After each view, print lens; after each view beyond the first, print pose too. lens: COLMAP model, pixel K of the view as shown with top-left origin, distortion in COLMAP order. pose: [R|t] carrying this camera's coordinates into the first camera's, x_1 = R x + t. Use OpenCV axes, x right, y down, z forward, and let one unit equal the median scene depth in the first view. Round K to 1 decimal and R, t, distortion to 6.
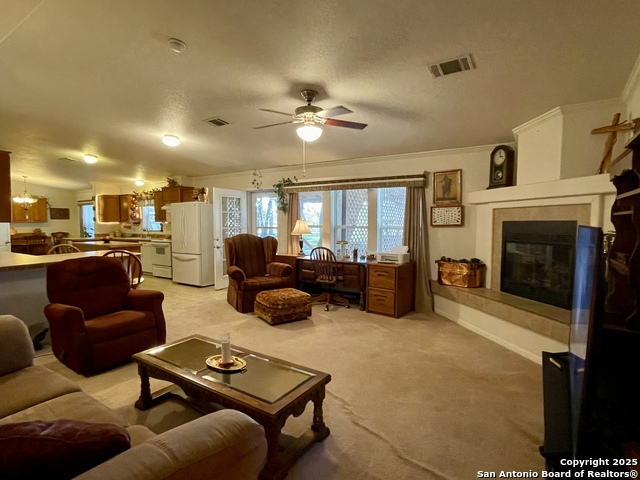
lens RADIAL K [[338.0, 0, 320.0], [0, 338.0, 240.0], [0, 0, 1]] dist [-0.002257, -0.000291]
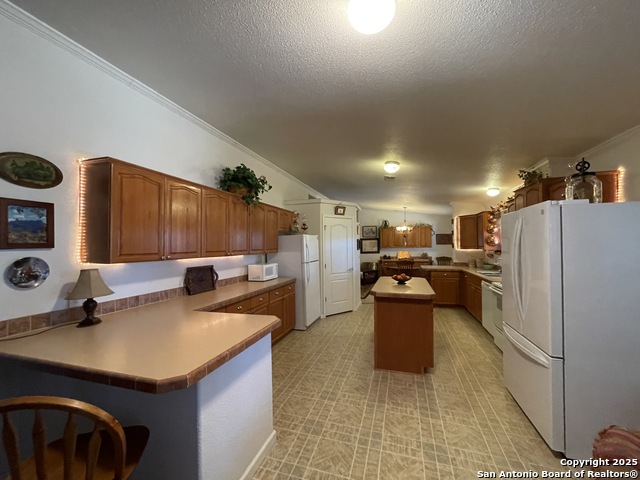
lens RADIAL K [[268.1, 0, 320.0], [0, 268.1, 240.0], [0, 0, 1]] dist [-0.002354, -0.000525]
pose [[0.295475, -0.020119, -0.955139, -0.242407], [-0.041268, 0.998576, -0.033801, -0.078264], [0.954459, 0.049404, 0.294224, 0.984194]]
